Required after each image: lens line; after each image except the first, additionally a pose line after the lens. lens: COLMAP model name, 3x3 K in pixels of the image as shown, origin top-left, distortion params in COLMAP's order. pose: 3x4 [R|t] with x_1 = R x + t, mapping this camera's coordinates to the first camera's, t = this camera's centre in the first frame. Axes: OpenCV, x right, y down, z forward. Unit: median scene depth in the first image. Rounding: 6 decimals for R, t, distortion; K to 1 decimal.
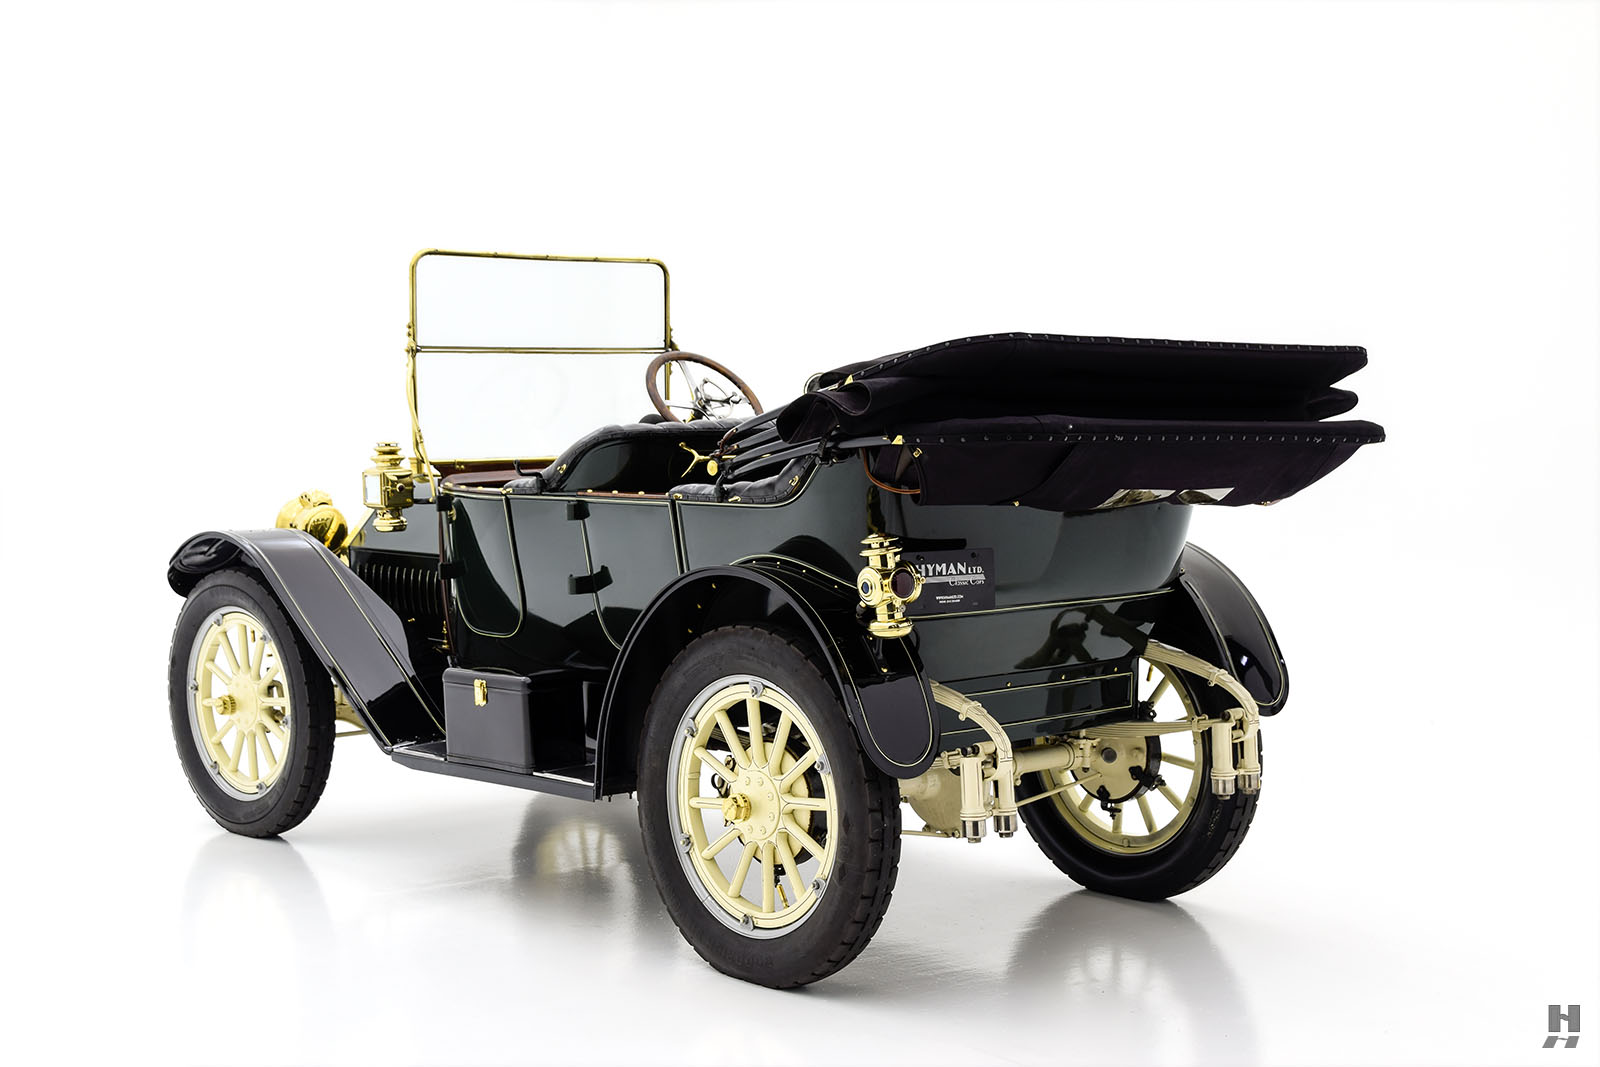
lens RADIAL K [[2245.1, 0, 792.6], [0, 2245.1, 522.0], [0, 0, 1]] dist [0.104412, 0.000000]
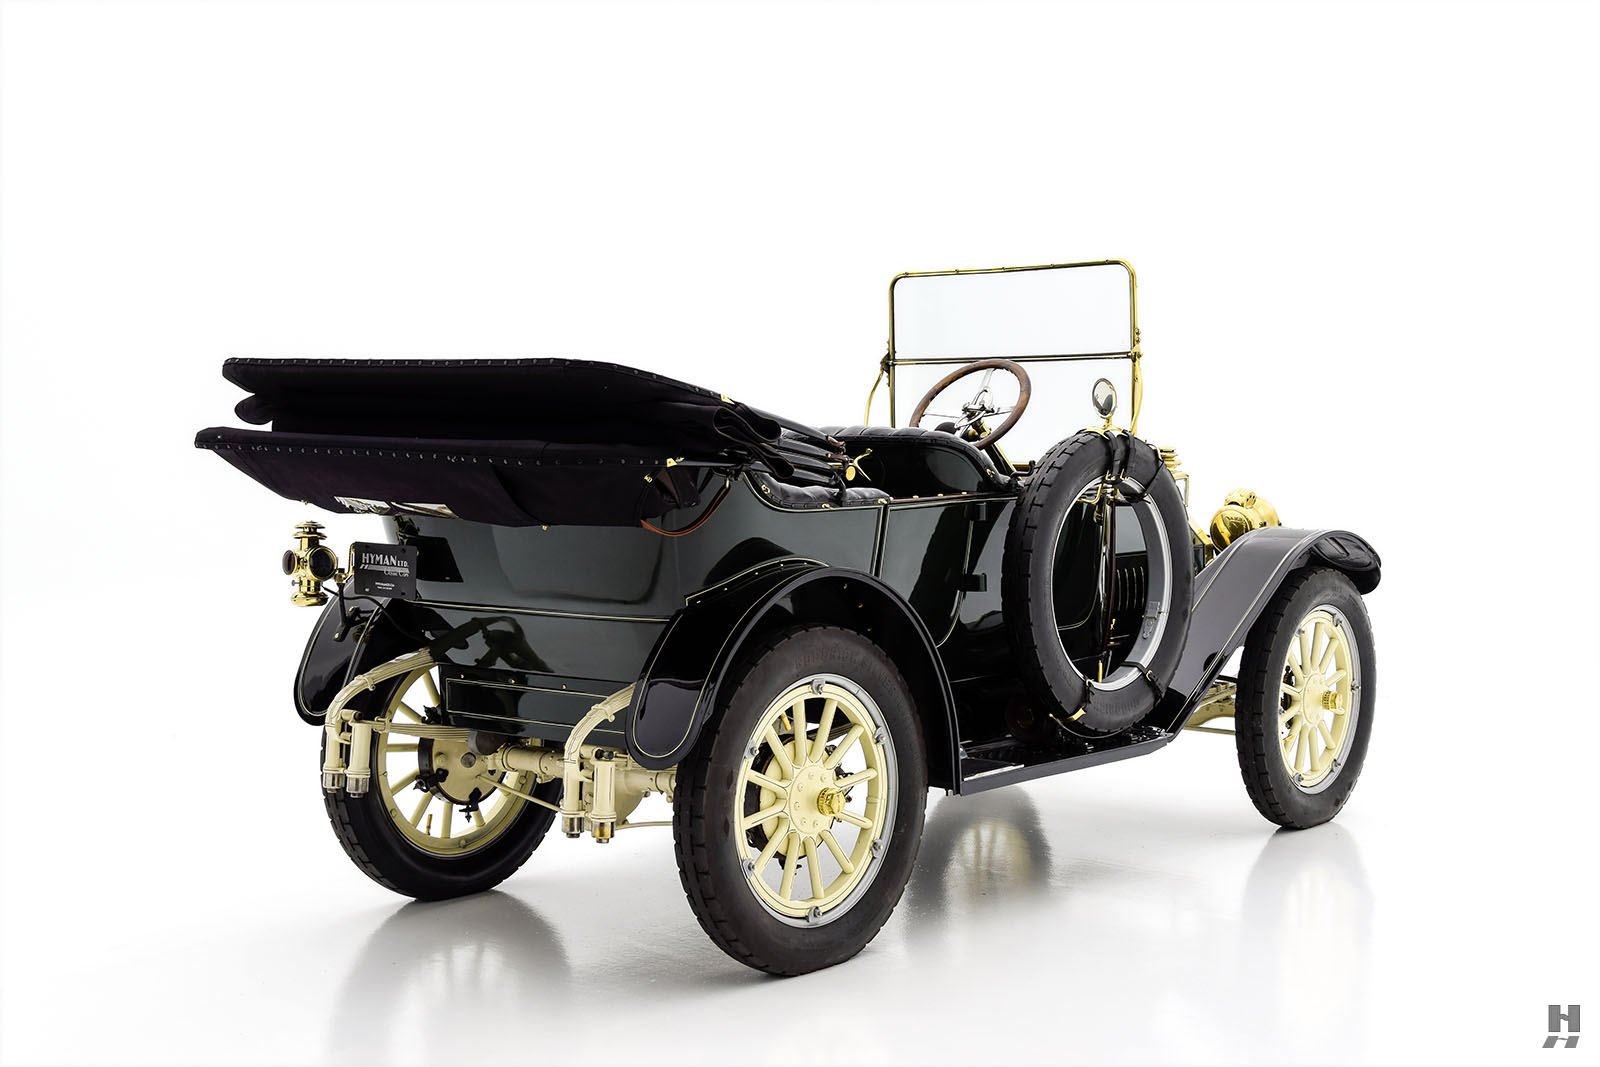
lens RADIAL K [[2245.1, 0, 808.4], [0, 2245.1, 547.3], [0, 0, 1]] dist [0.104412, 0.000000]
pose [[0.134783, 0.069861, -0.988409, 1.157238], [-0.051604, 0.996653, 0.063407, -0.065271], [0.989530, 0.042460, 0.137937, 0.984714]]
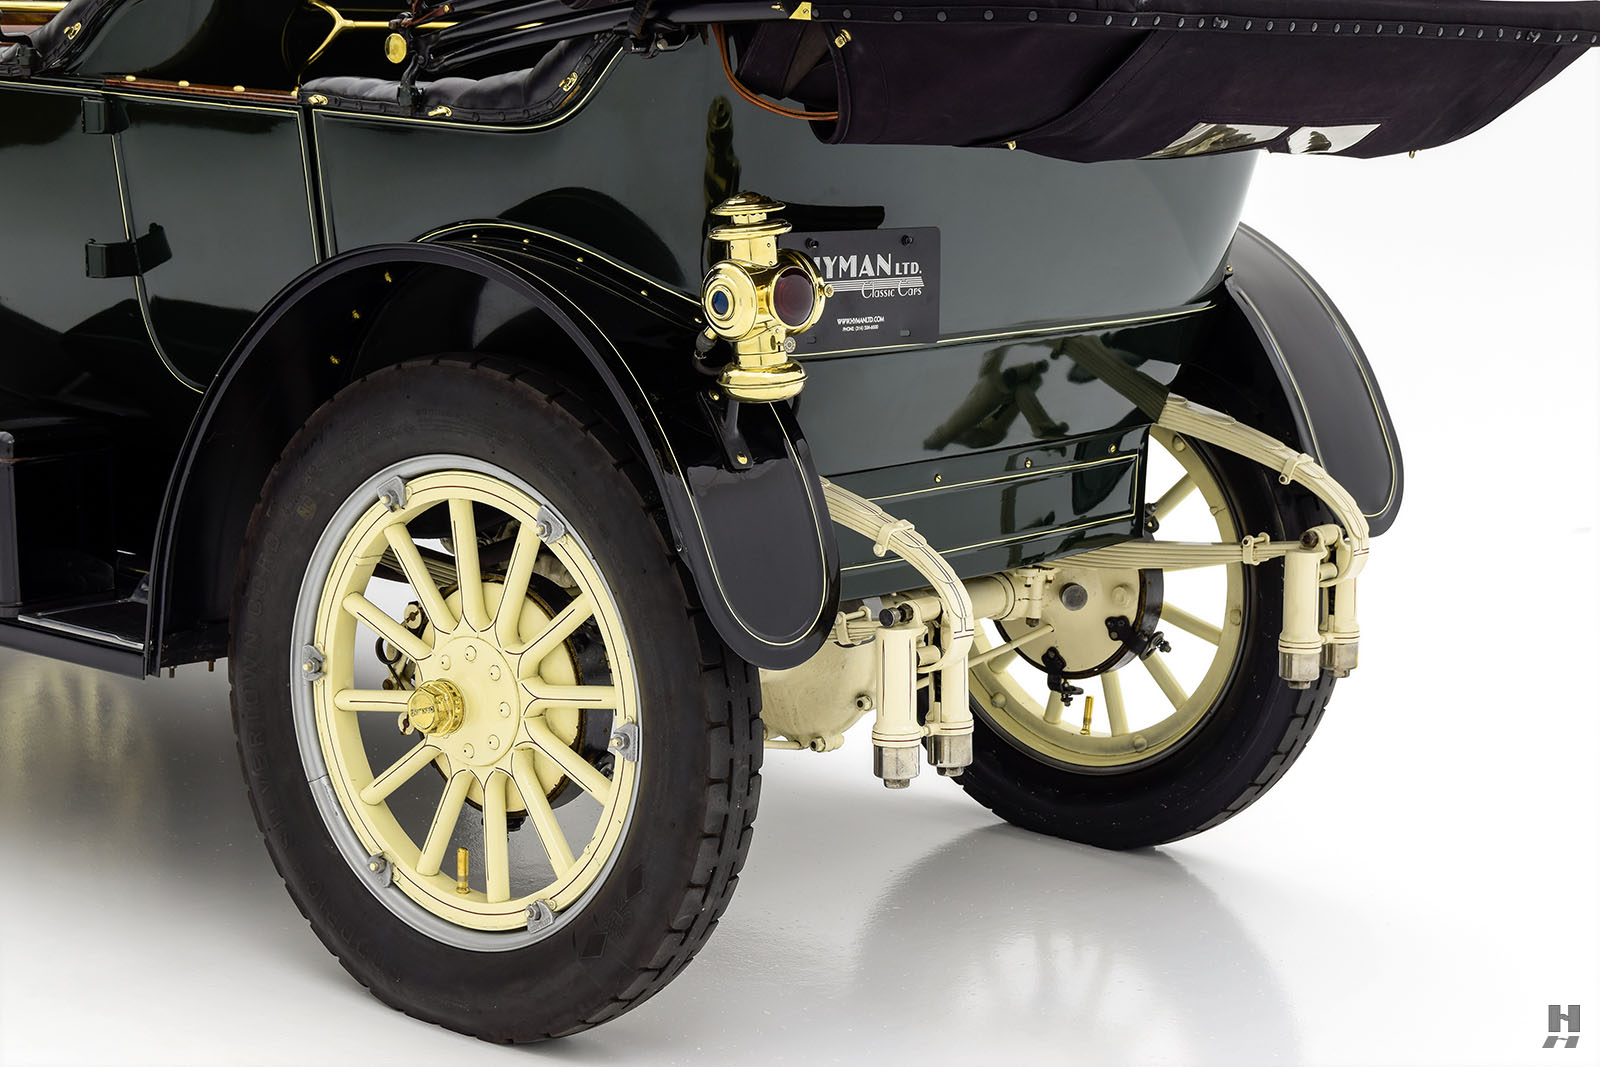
lens RADIAL K [[3343.9, 0, 792.9], [0, 3343.9, 545.8], [0, 0, 1]] dist [0.278861, 0.000000]
pose [[0.989276, 0.019479, 0.144756, -0.054194], [-0.037143, 0.992036, 0.120350, -0.007265], [-0.141259, -0.124436, 0.982121, 0.212203]]
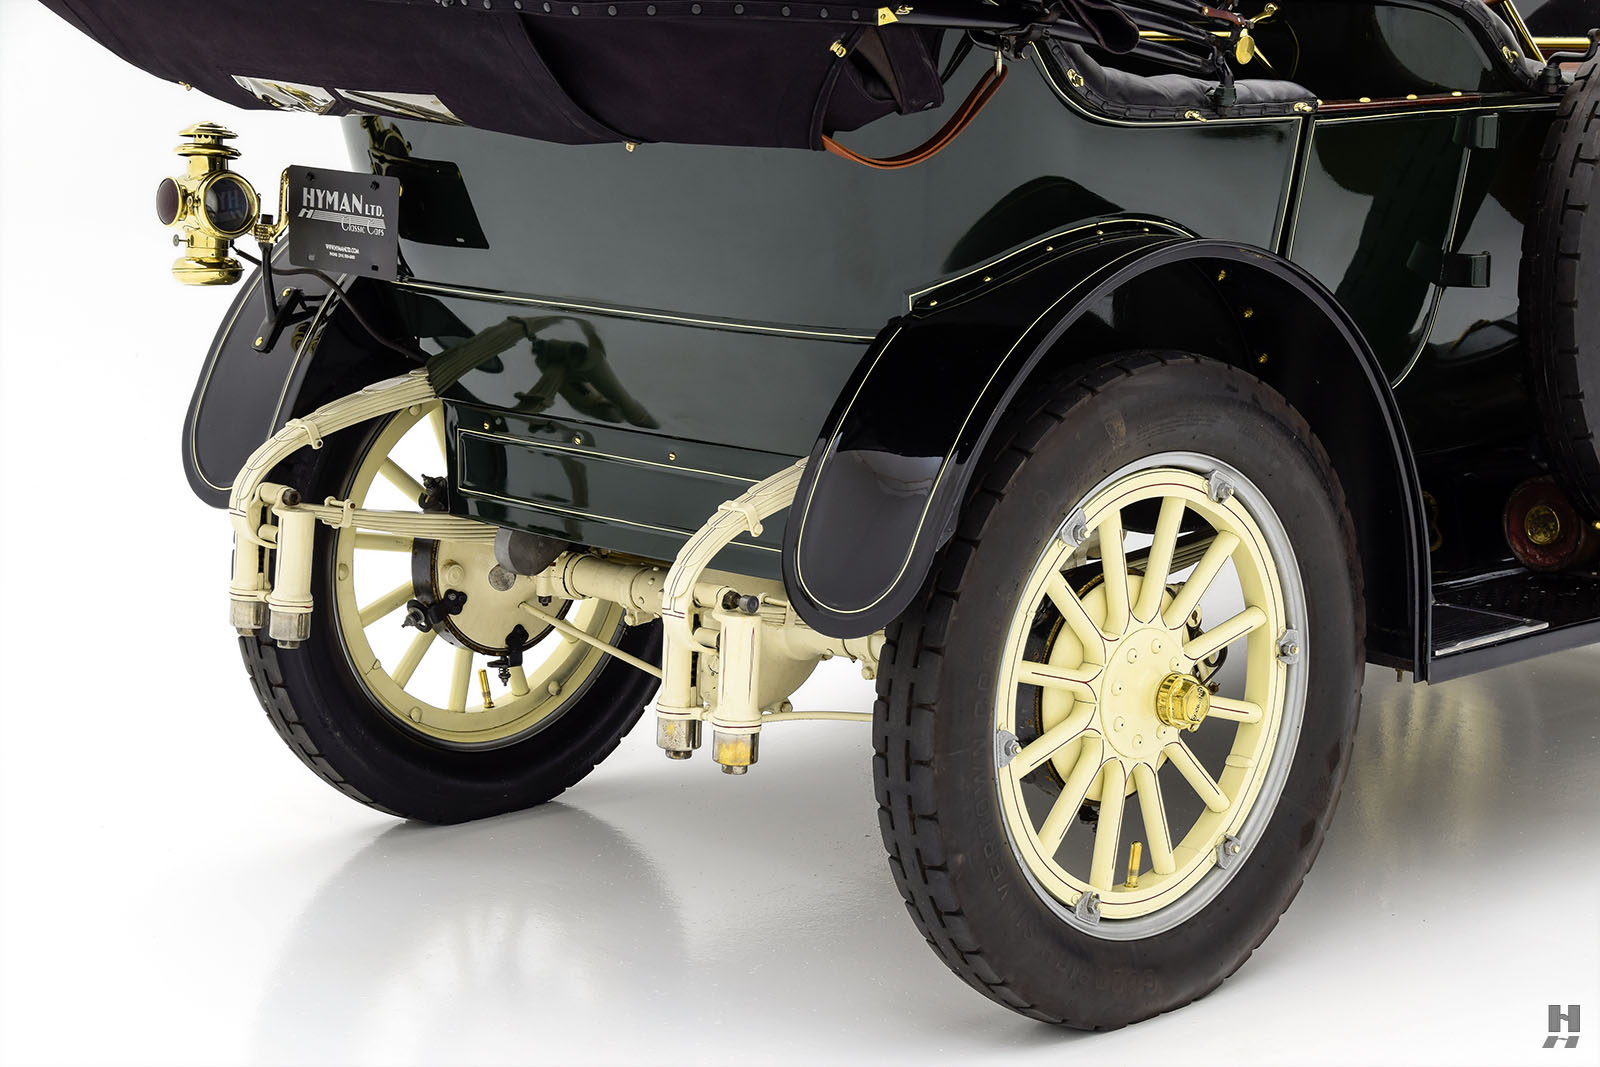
lens RADIAL K [[3343.9, 0, 800.3], [0, 3343.9, 549.0], [0, 0, 1]] dist [0.278861, 0.000000]
pose [[0.047314, 0.178537, -0.982795, 0.922819], [-0.068035, 0.982188, 0.175151, -0.051385], [0.996560, 0.058578, 0.058618, 1.003654]]
